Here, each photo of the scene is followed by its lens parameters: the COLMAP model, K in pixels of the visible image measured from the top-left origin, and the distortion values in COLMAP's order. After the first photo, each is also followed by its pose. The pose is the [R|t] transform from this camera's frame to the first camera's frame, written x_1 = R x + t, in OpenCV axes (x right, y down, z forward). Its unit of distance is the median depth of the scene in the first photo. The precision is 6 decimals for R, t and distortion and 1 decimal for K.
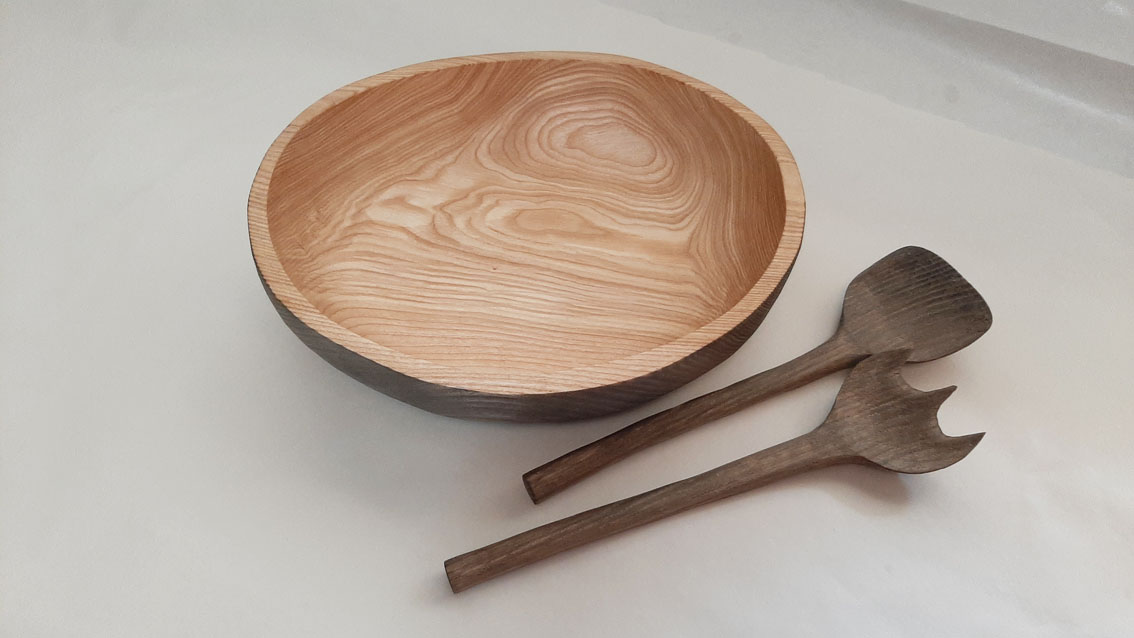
lens RADIAL K [[890.5, 0, 561.6], [0, 890.5, 325.7], [0, 0, 1]] dist [0.132639, -0.299747]
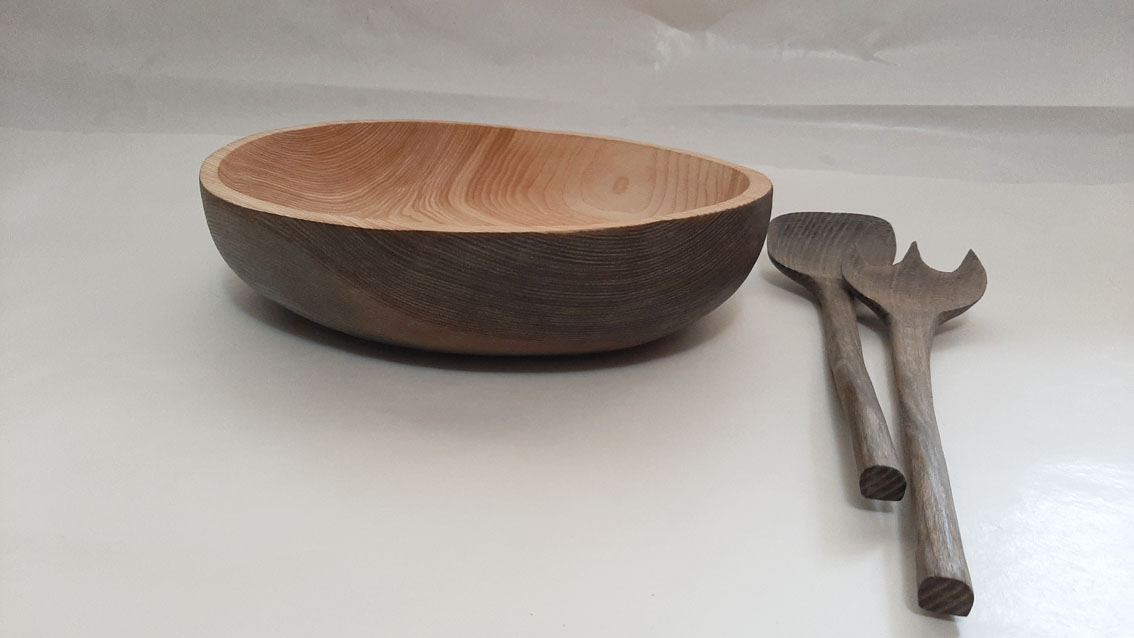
lens RADIAL K [[890.5, 0, 561.6], [0, 890.5, 325.7], [0, 0, 1]] dist [0.132639, -0.299747]
pose [[-0.777414, -0.281978, 0.562241, -0.629618], [0.473479, 0.326085, 0.818221, -0.770893], [-0.414059, 0.902306, -0.119992, 1.132979]]
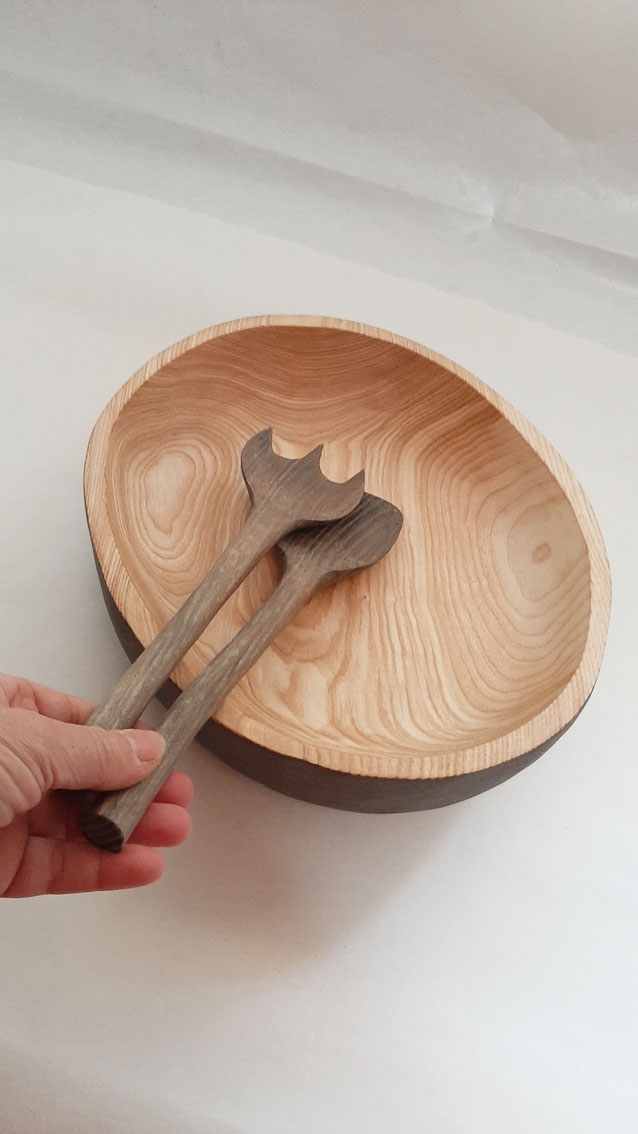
lens RADIAL K [[890.5, 0, 307.6], [0, 890.5, 559.9], [0, 0, 1]] dist [0.132639, -0.299747]
pose [[-0.132761, -0.797565, 0.588443, -0.555353], [0.705028, 0.341298, 0.621653, -0.663003], [-0.696642, 0.497399, 0.516994, 0.540403]]
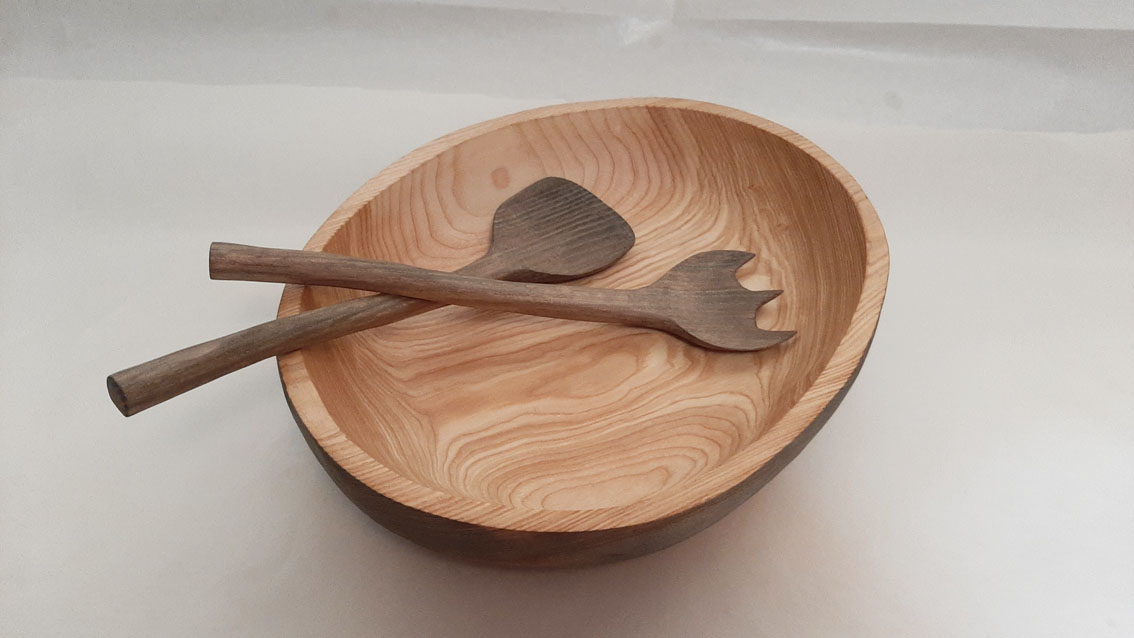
lens RADIAL K [[890.5, 0, 561.6], [0, 890.5, 325.7], [0, 0, 1]] dist [0.132639, -0.299747]
pose [[-0.826597, 0.389966, -0.405789, 0.333108], [-0.470016, -0.081753, 0.878863, -0.822862], [0.309552, 0.917193, 0.250867, 0.761011]]
